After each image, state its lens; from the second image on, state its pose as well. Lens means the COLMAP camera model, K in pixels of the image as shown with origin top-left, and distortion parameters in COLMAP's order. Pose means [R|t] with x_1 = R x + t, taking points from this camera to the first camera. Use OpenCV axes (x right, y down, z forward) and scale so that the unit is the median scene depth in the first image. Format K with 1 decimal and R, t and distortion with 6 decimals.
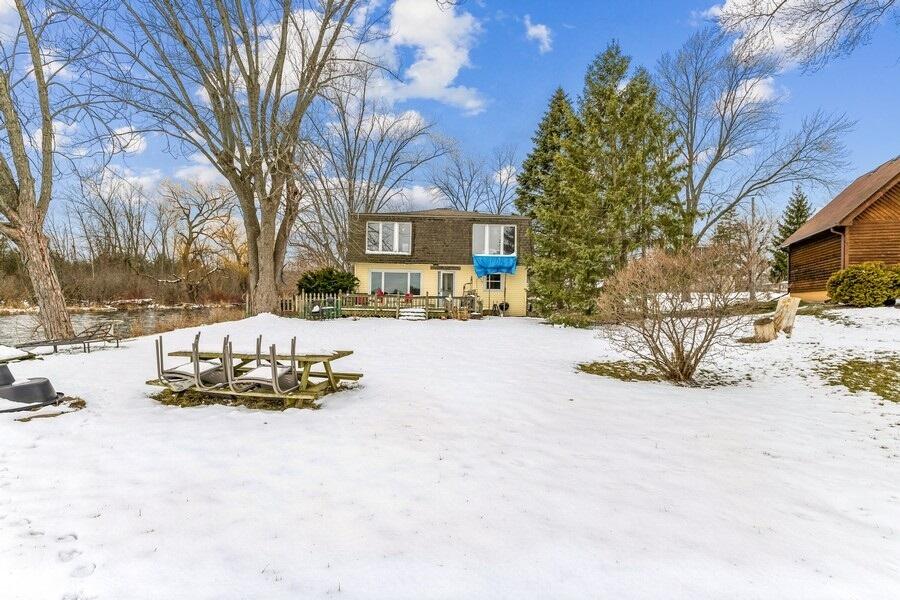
lens RADIAL K [[439.4, 0, 449.8], [0, 439.4, 325.4], [0, 0, 1]] dist [-0.027143, -0.000482]
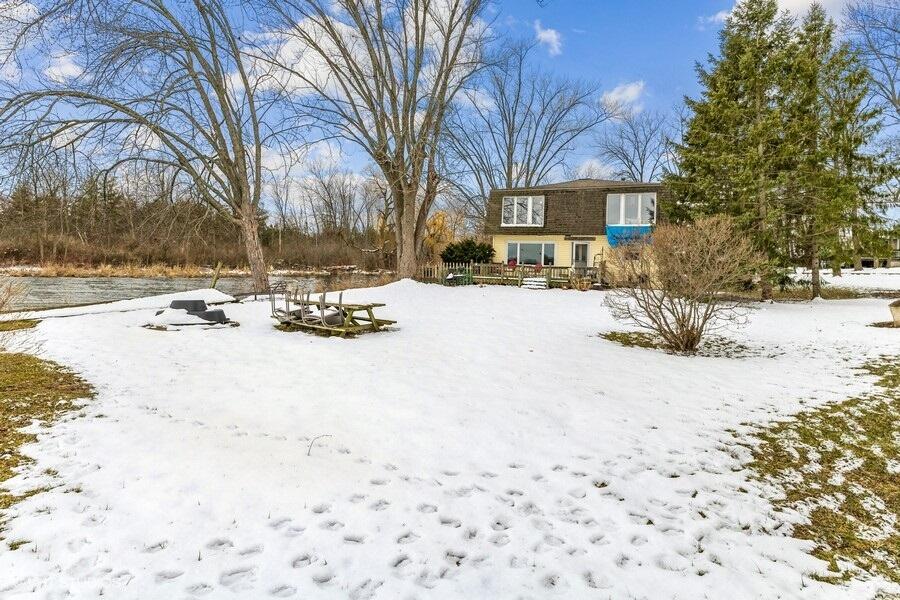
lens RADIAL K [[439.4, 0, 449.8], [0, 439.4, 325.4], [0, 0, 1]] dist [-0.027143, -0.000482]
pose [[0.911937, 0.066832, -0.404852, 0.150585], [-0.038497, 0.996230, 0.077740, 0.001961], [0.408521, -0.055308, 0.911072, -0.063951]]
